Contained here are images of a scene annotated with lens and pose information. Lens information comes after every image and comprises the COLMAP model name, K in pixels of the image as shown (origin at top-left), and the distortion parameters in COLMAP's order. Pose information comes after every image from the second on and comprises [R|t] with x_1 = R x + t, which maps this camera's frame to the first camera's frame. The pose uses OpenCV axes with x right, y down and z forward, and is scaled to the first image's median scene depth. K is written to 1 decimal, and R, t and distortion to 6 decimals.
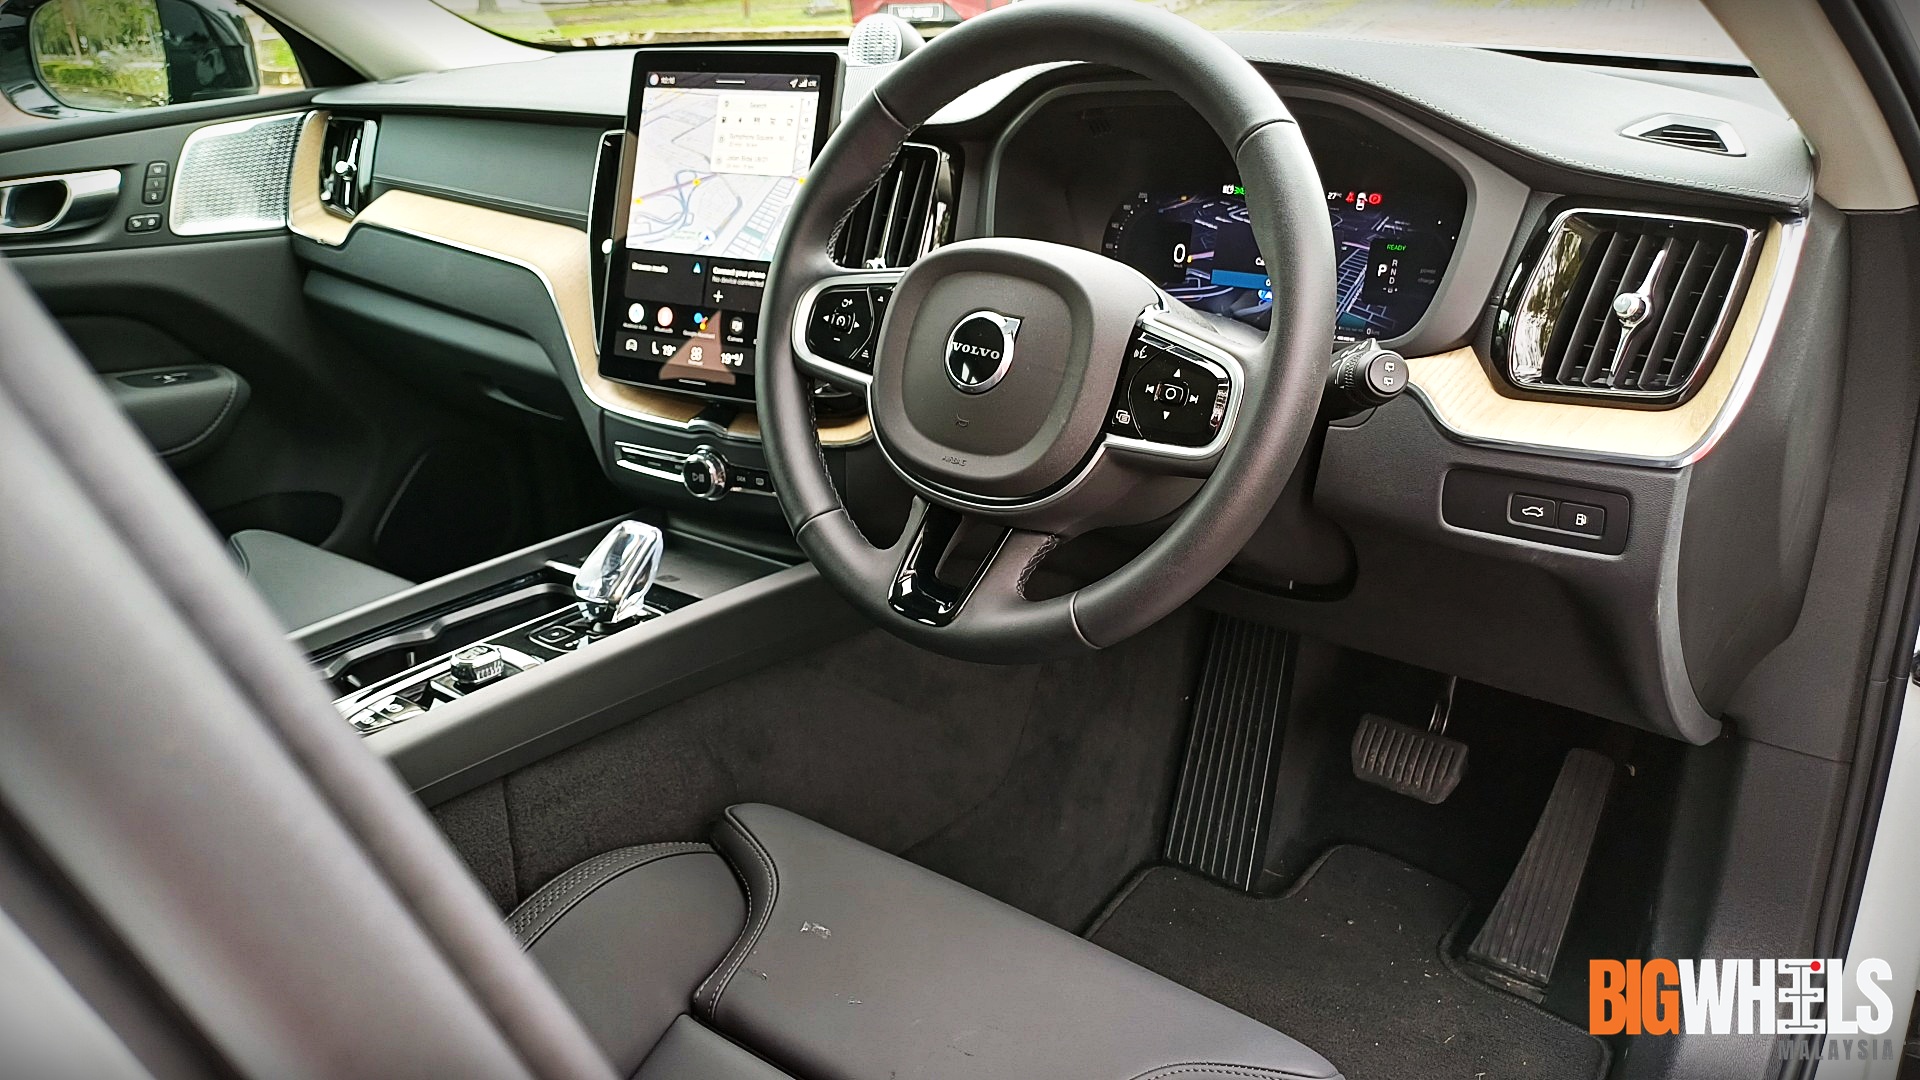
lens RADIAL K [[1408.1, 0, 960.0], [0, 1408.1, 540.0], [0, 0, 1]] dist [0.023405, -0.005022]
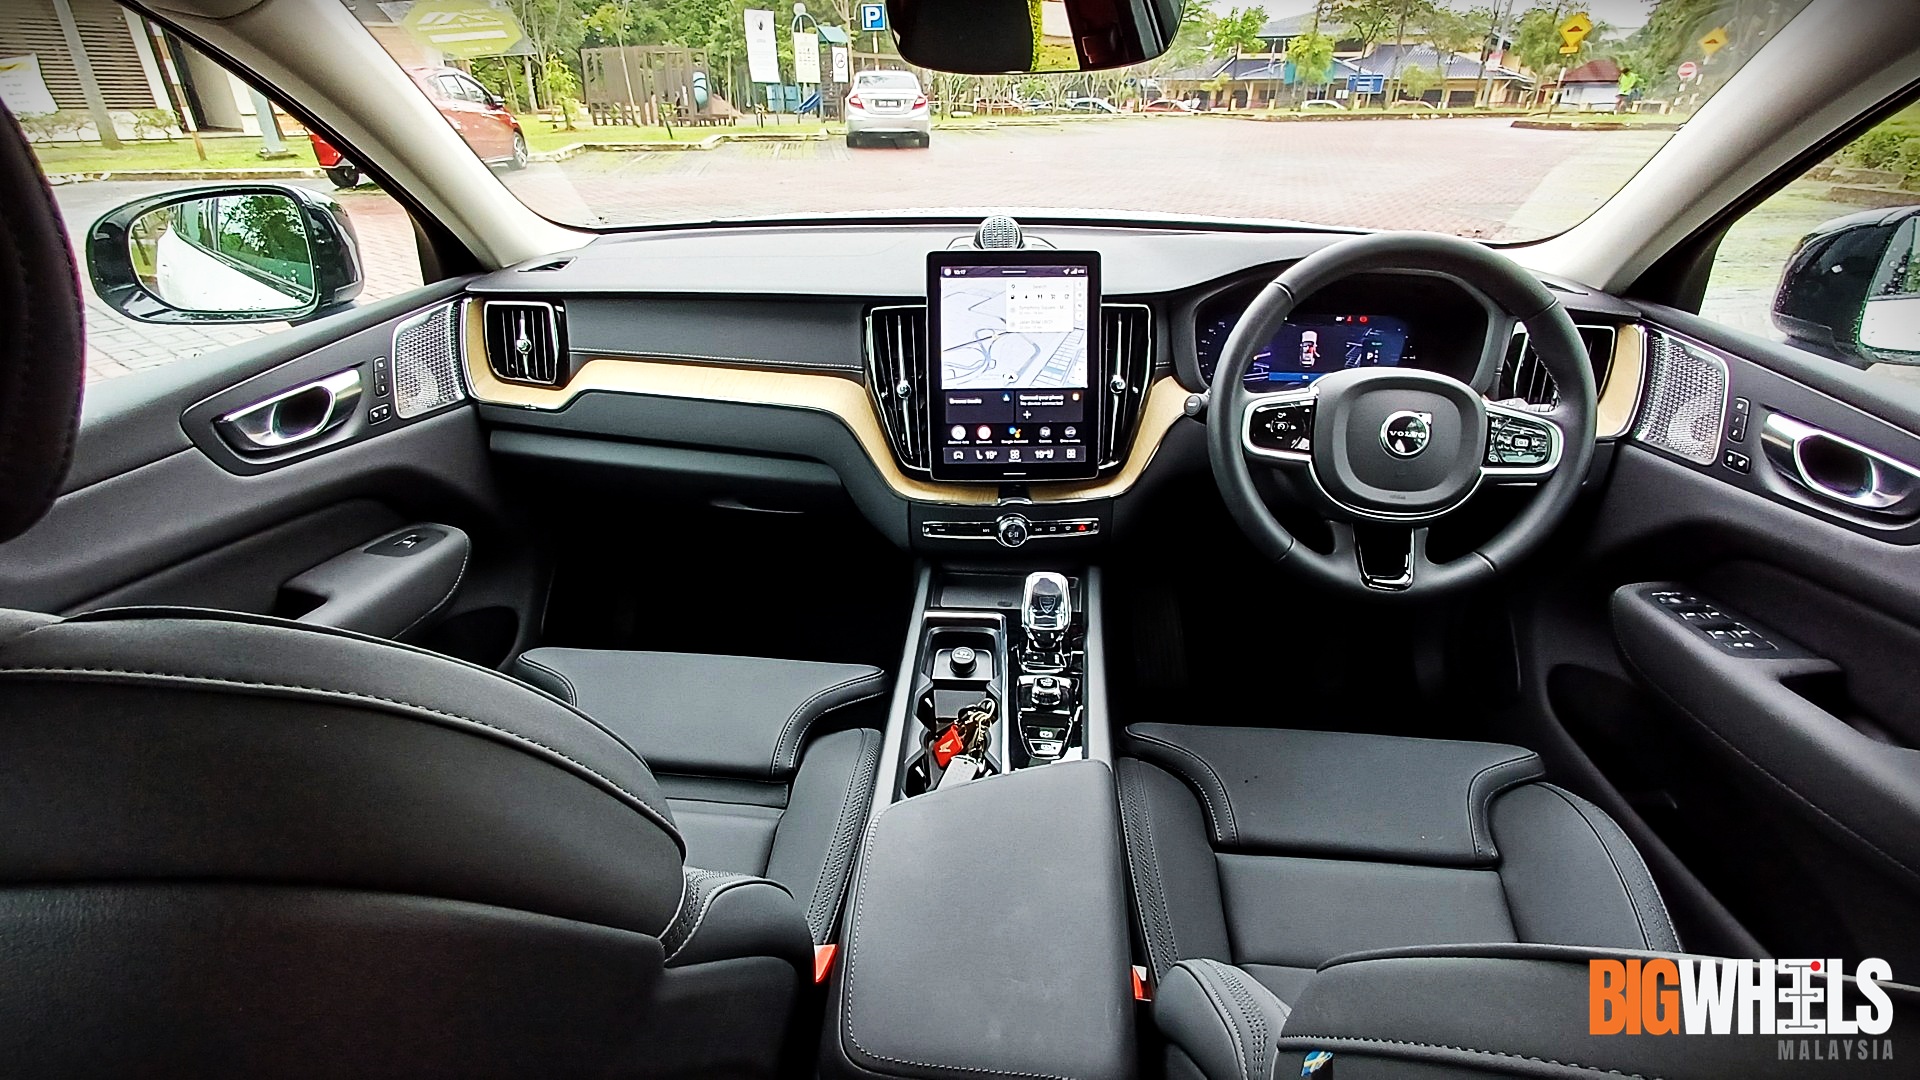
lens RADIAL K [[871.0, 0, 960.0], [0, 871.0, 540.0], [0, 0, 1]] dist [0.001274, 0.000192]
pose [[0.849012, -0.205931, 0.486590, -0.697372], [0.177983, 0.978566, 0.103592, -0.147013], [-0.497494, -0.001346, 0.867467, 0.219360]]
